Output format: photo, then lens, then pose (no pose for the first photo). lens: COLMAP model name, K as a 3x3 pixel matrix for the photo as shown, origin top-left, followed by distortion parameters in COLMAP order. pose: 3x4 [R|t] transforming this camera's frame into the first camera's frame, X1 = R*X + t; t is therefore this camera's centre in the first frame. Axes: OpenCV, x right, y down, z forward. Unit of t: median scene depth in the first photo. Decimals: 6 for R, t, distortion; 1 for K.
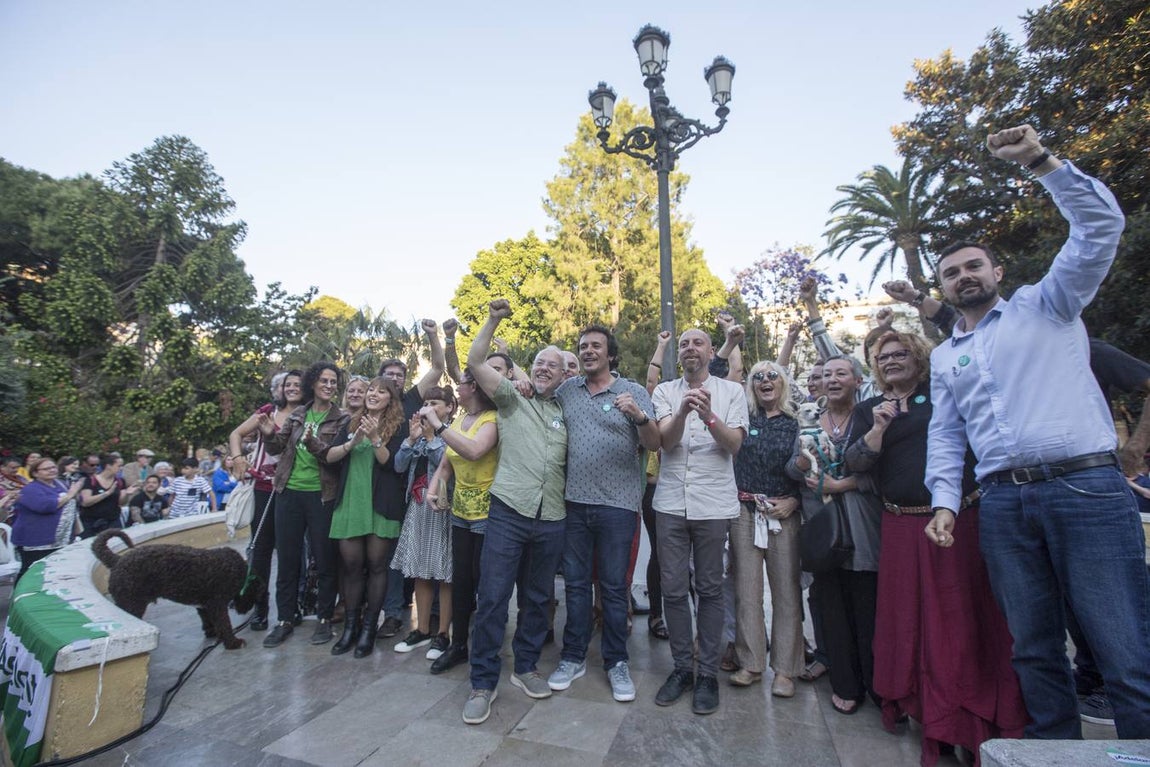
lens RADIAL K [[521.9, 0, 572.2], [0, 521.9, 380.5], [0, 0, 1]] dist [-0.044155, 0.011682]
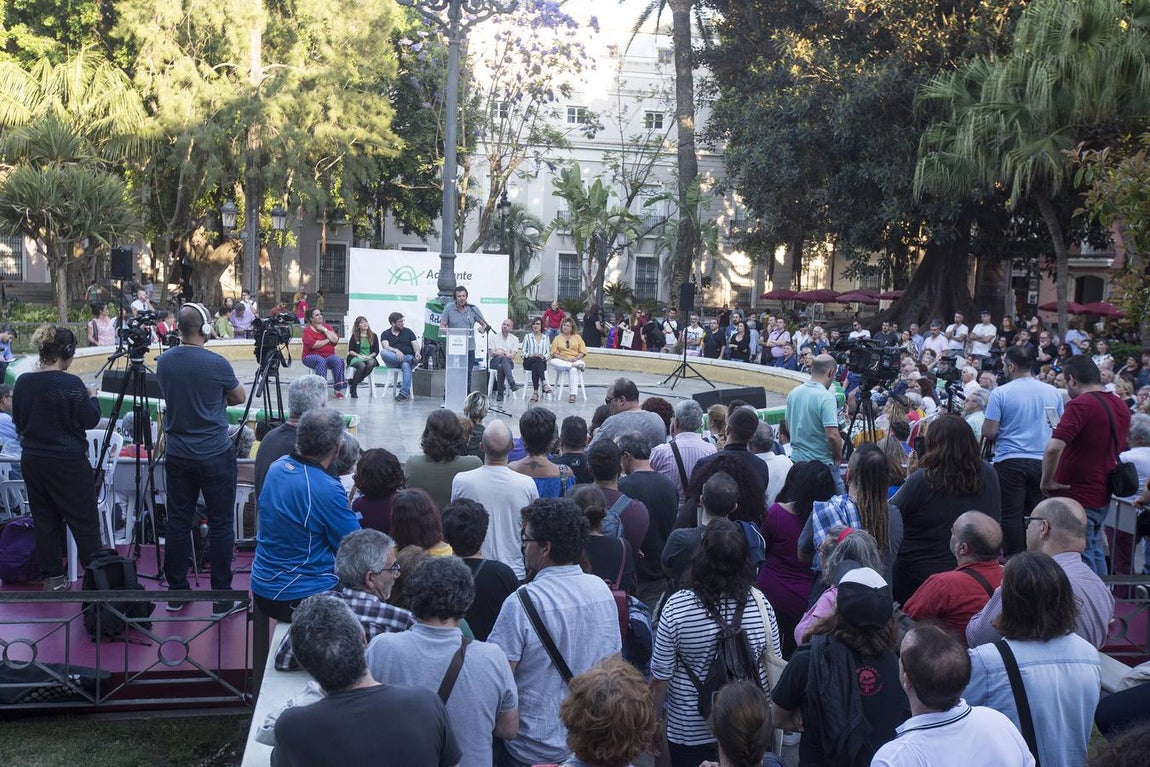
lens RADIAL K [[1085.4, 0, 572.9], [0, 1085.4, 368.9], [0, 0, 1]] dist [0.049679, 0.000000]
pose [[0.877236, -0.010361, 0.479948, -0.219259], [-0.114782, 0.966242, 0.230655, -0.101060], [-0.466136, -0.257428, 0.846433, -0.364649]]
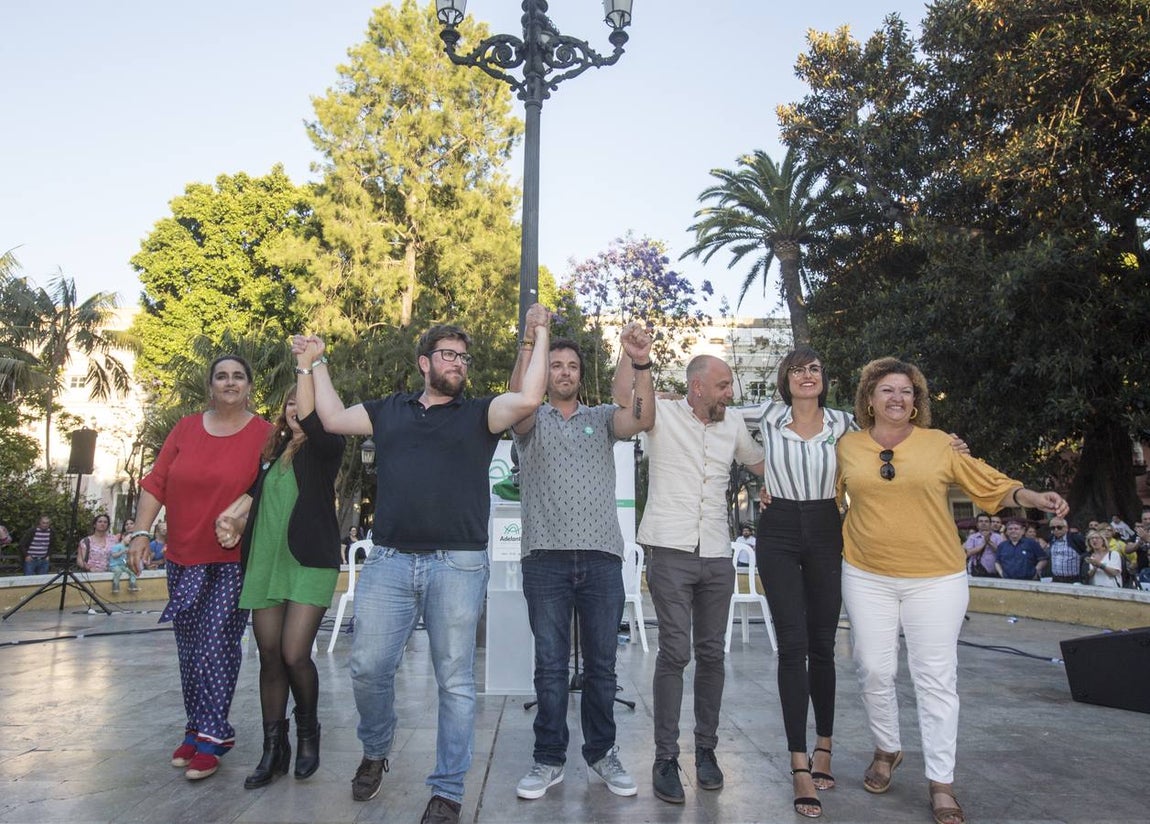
lens RADIAL K [[743.7, 0, 571.2], [0, 743.7, 387.0], [0, 0, 1]] dist [-0.040558, 0.030397]
pose [[0.943149, 0.066545, 0.325640, -0.026262], [-0.057544, 0.997649, -0.037205, 0.005125], [-0.327350, 0.016352, 0.944762, 0.012599]]
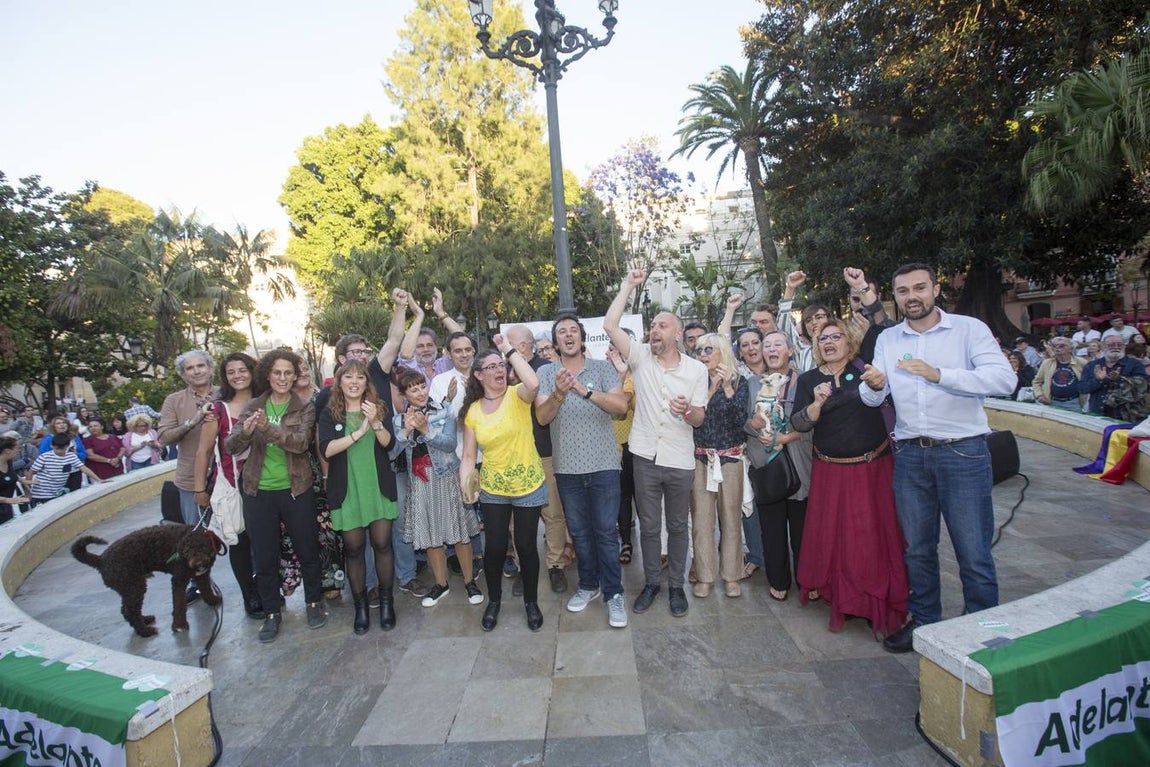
lens RADIAL K [[521.9, 0, 572.4], [0, 521.9, 379.3], [0, 0, 1]] dist [-0.044155, 0.011682]
pose [[0.959012, -0.088514, 0.269186, -0.030246], [0.033036, 0.978408, 0.204025, -0.021368], [-0.281433, -0.186770, 0.941229, -0.002628]]
